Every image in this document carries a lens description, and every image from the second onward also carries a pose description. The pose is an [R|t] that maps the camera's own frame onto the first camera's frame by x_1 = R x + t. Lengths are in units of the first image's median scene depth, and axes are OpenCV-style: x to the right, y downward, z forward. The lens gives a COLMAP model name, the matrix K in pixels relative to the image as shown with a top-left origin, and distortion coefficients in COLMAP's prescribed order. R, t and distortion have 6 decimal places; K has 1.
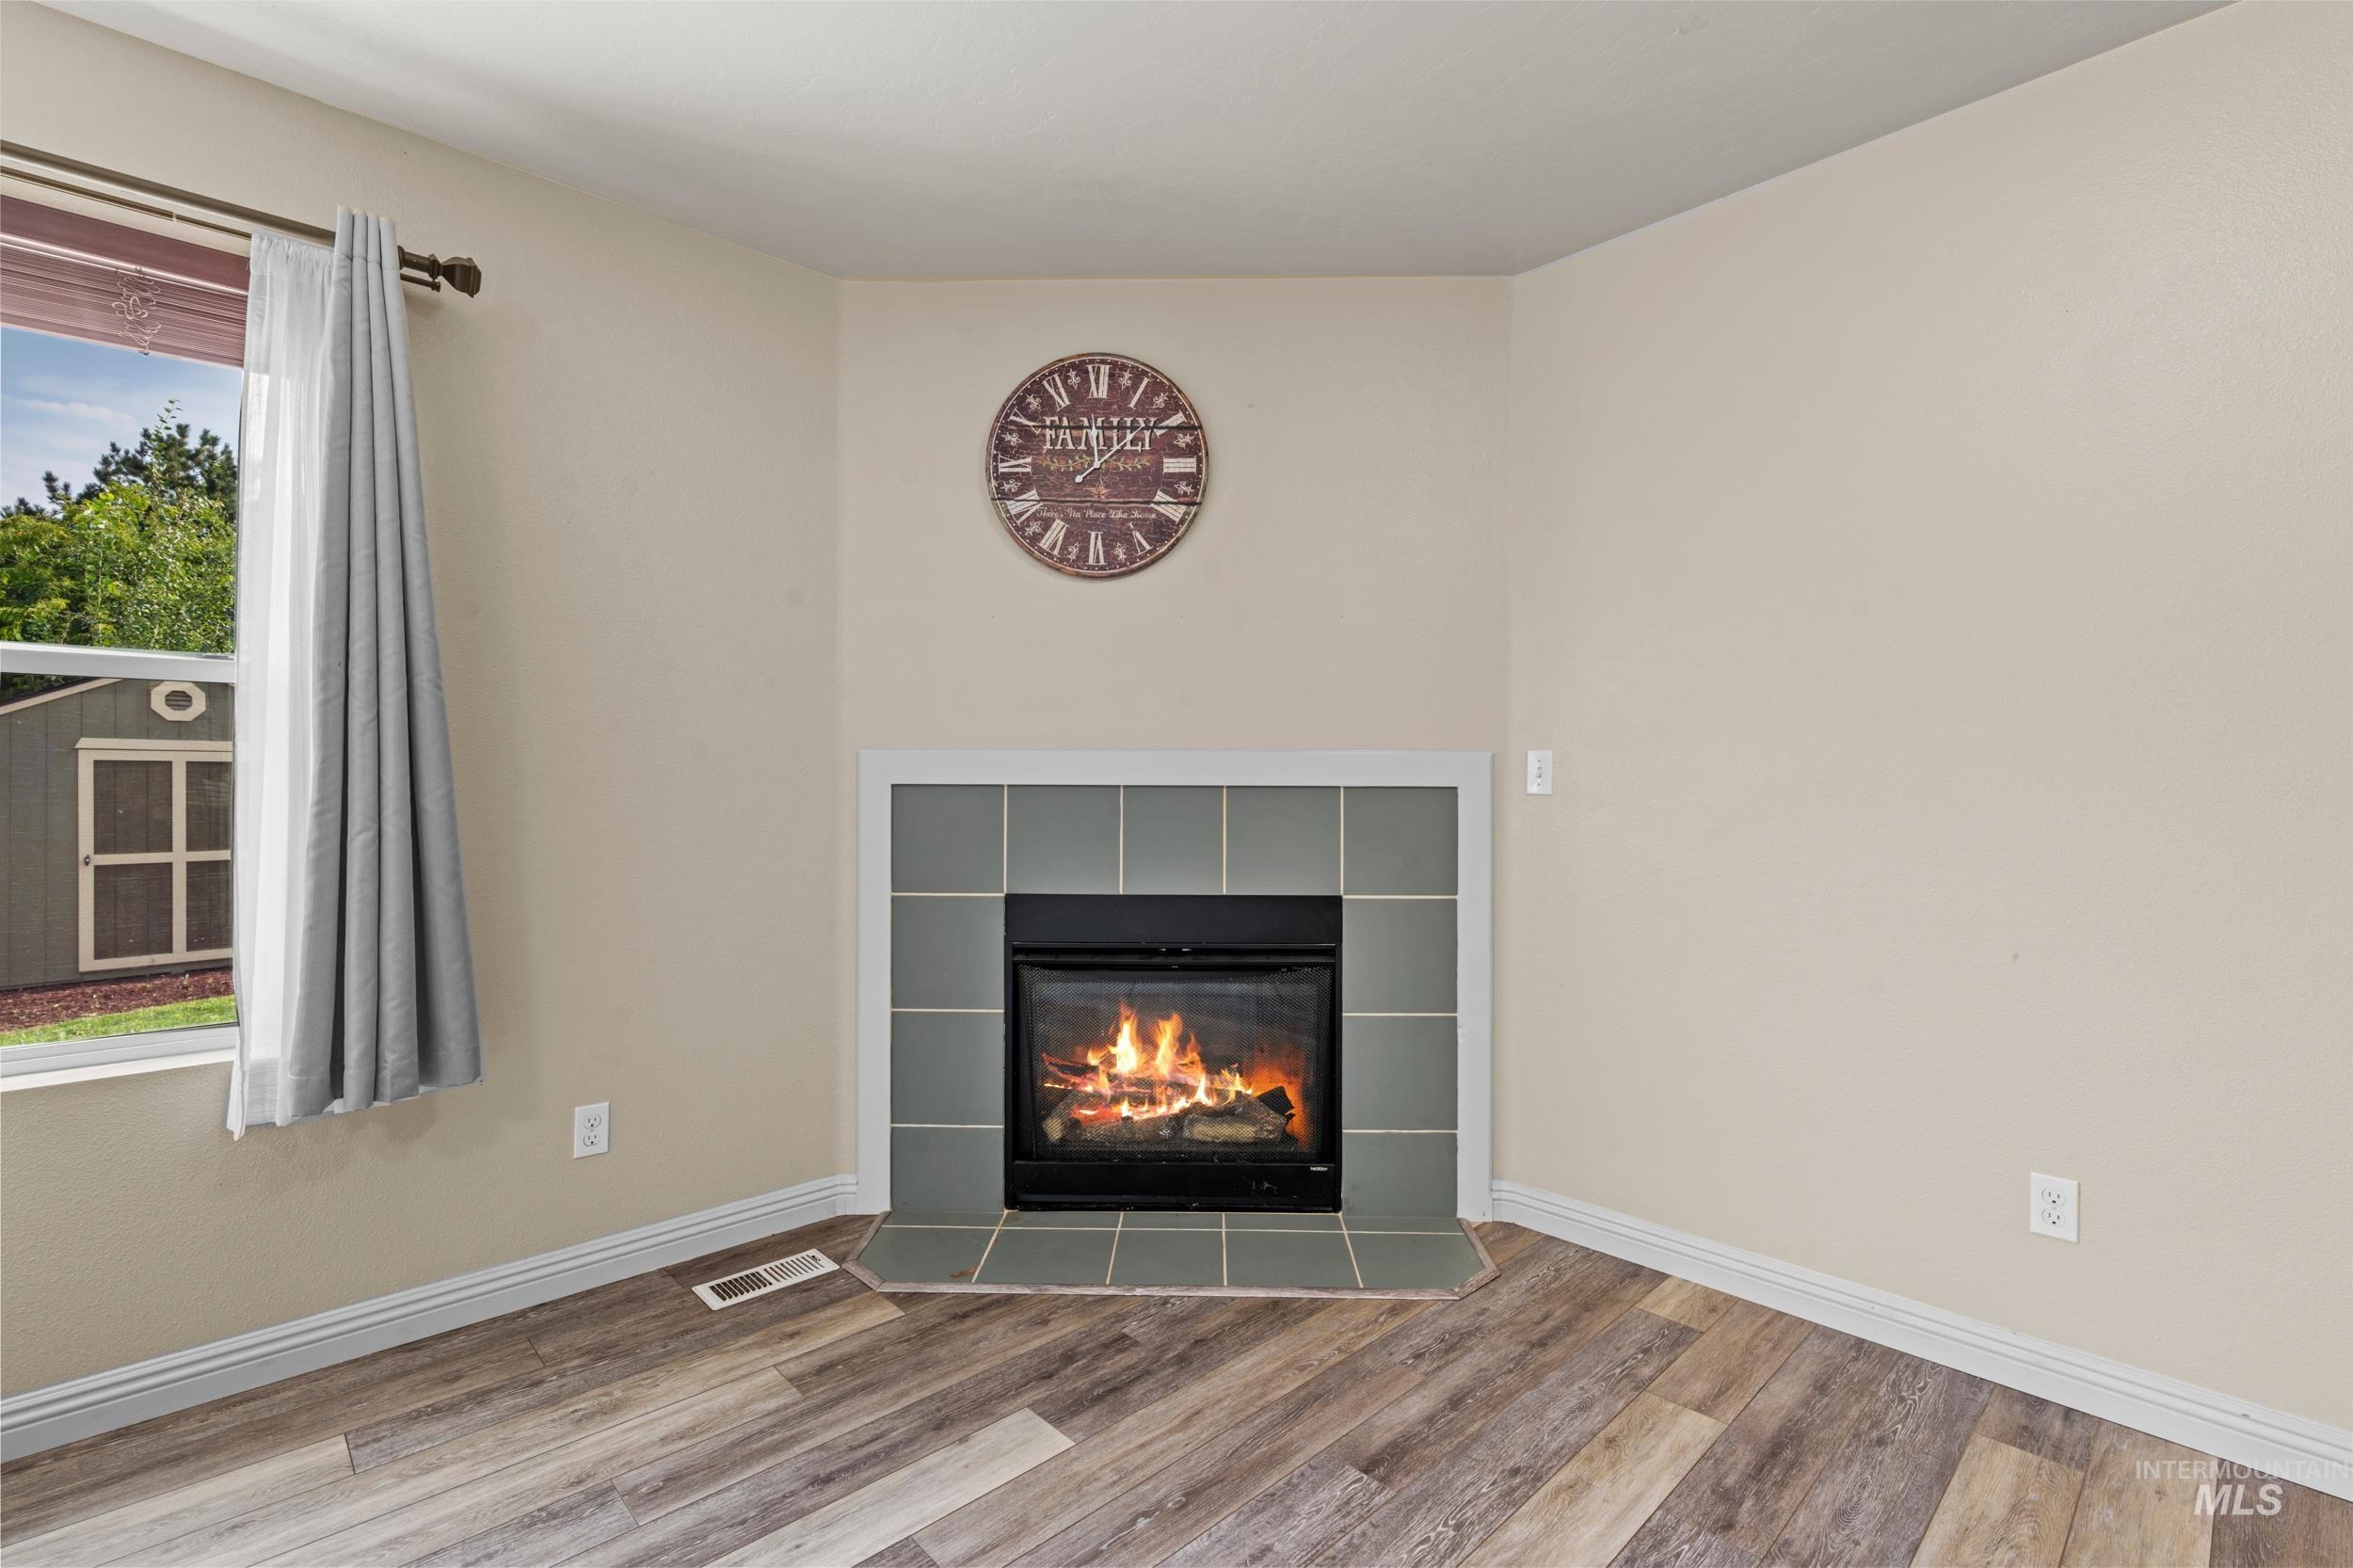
lens RADIAL K [[1052.1, 0, 1182.8], [0, 1052.1, 780.4], [0, 0, 1]] dist [-0.000444, -0.000047]
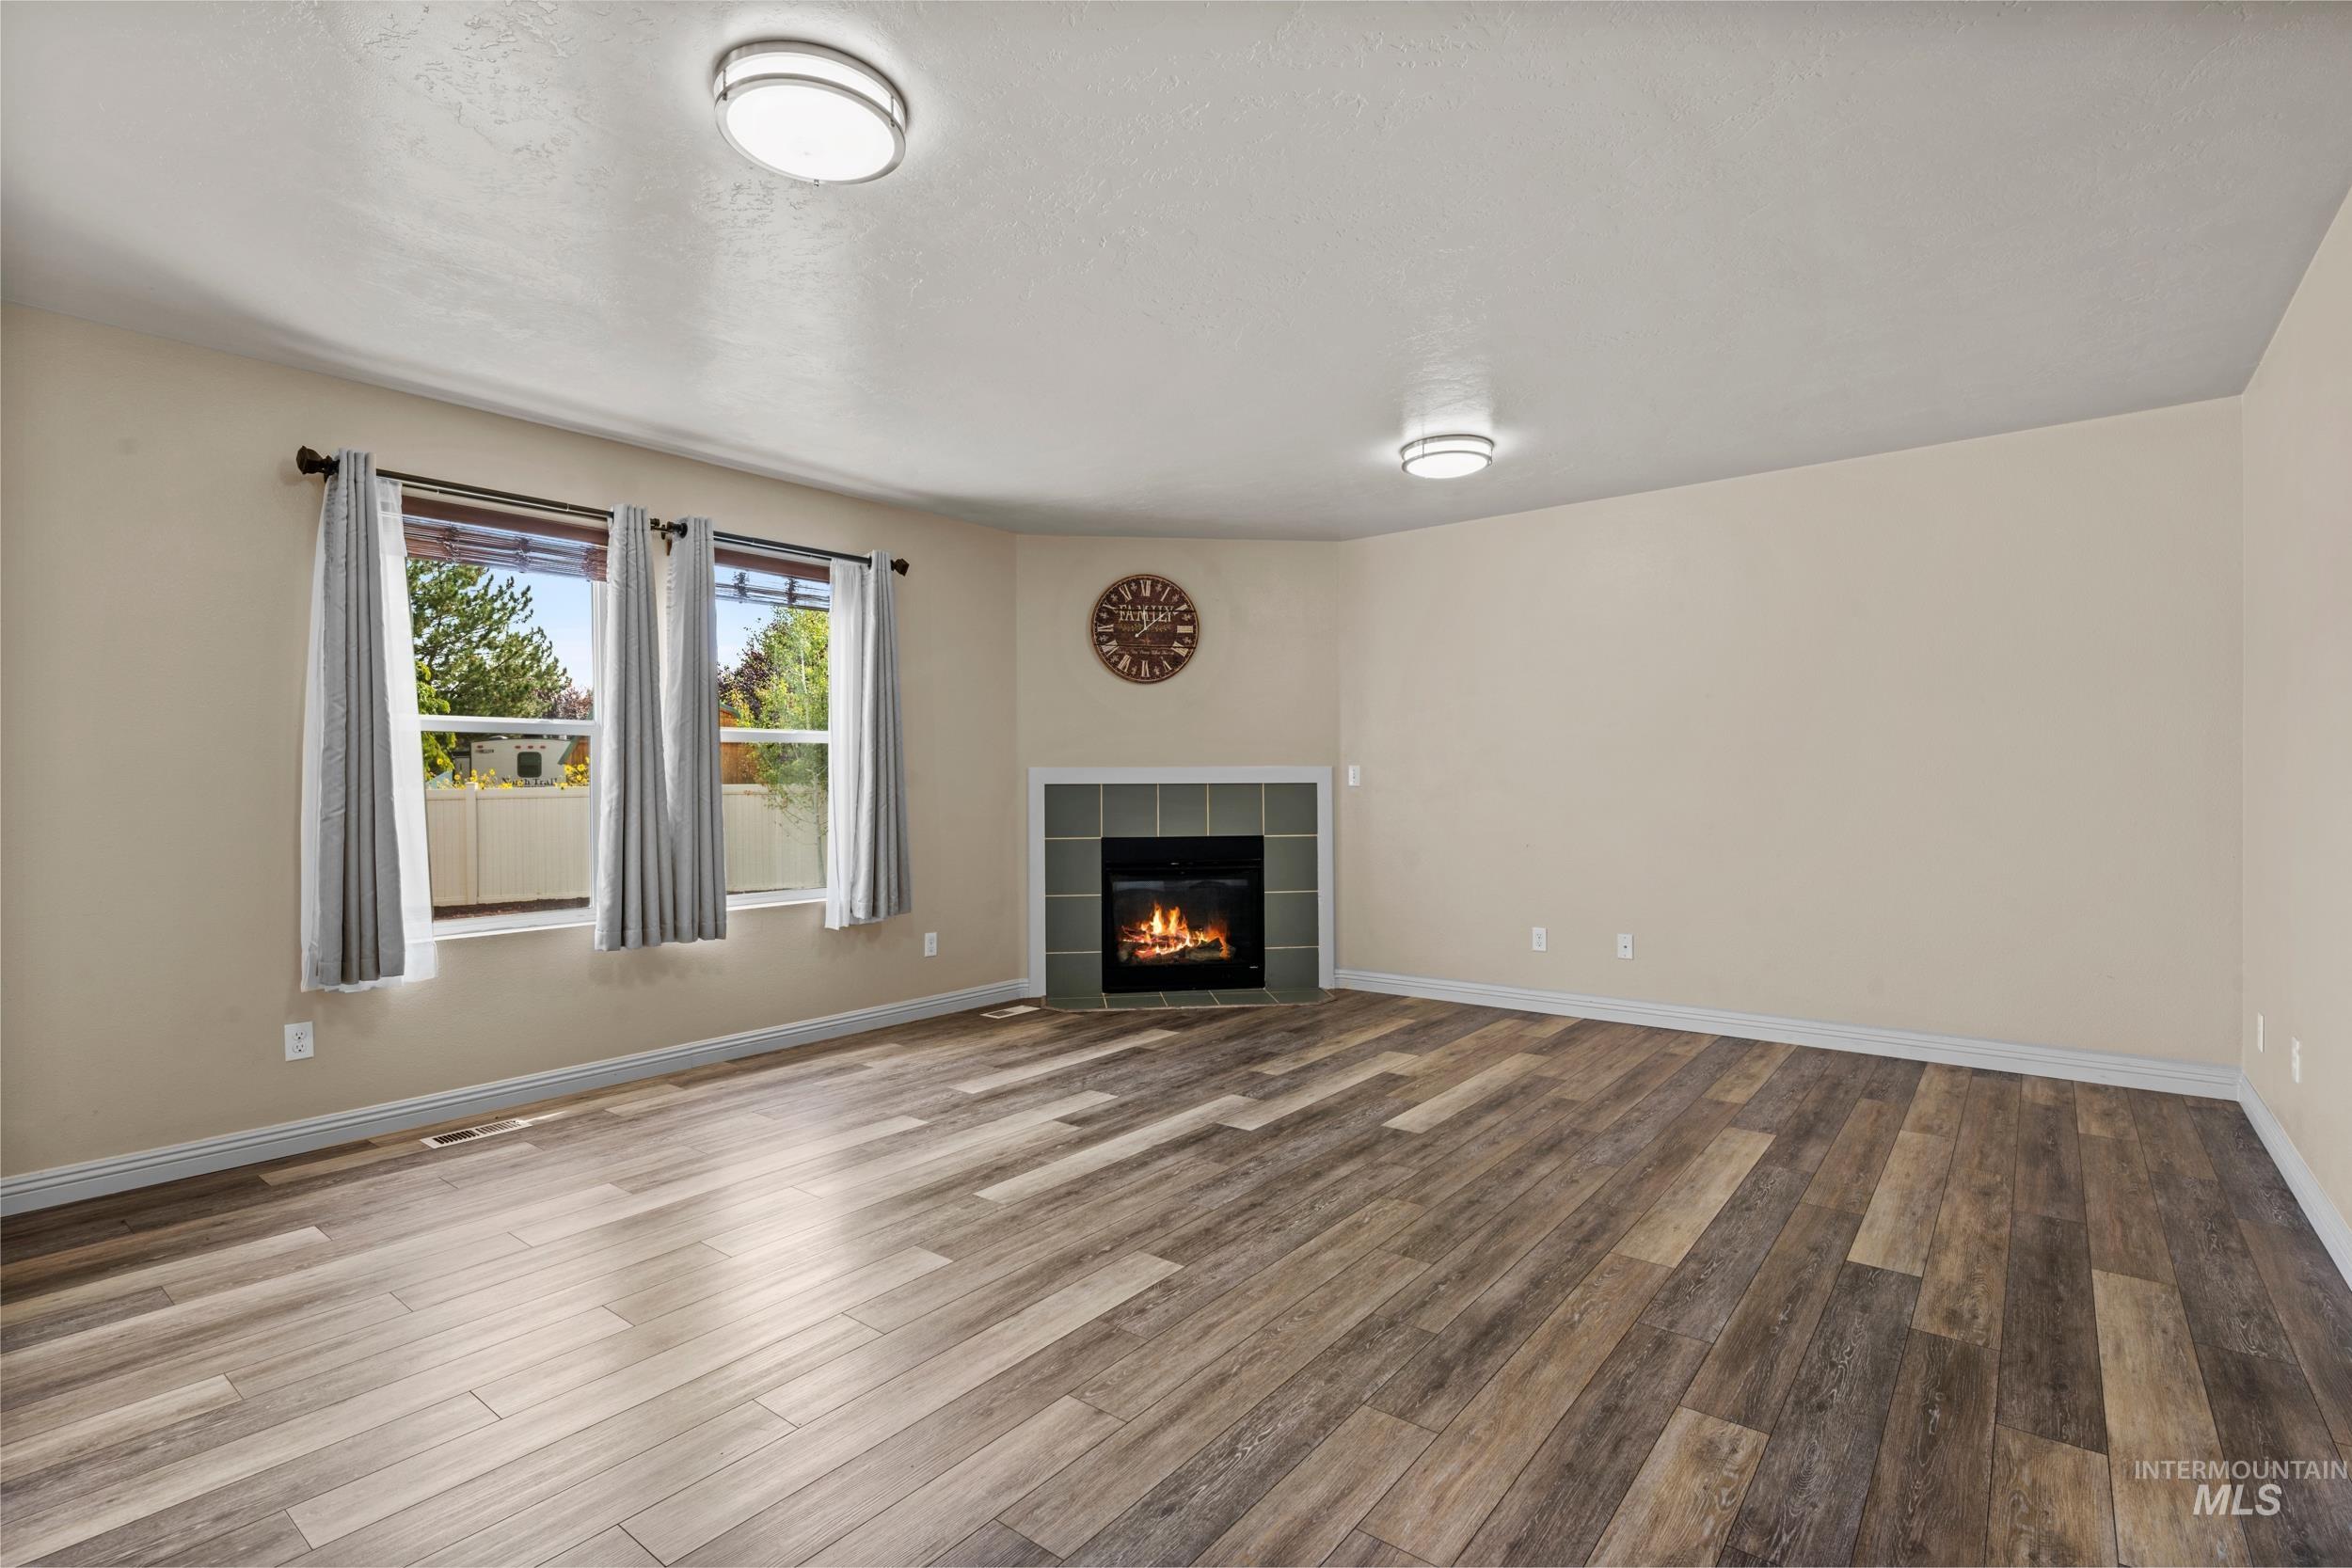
lens RADIAL K [[1069.5, 0, 1185.0], [0, 1069.5, 779.6], [0, 0, 1]] dist [-0.001438, 0.000099]
pose [[0.989538, -0.008505, 0.144022, -0.308438], [0.009023, 0.999955, -0.002940, 0.002885], [-0.143991, 0.004209, 0.989570, -1.082348]]
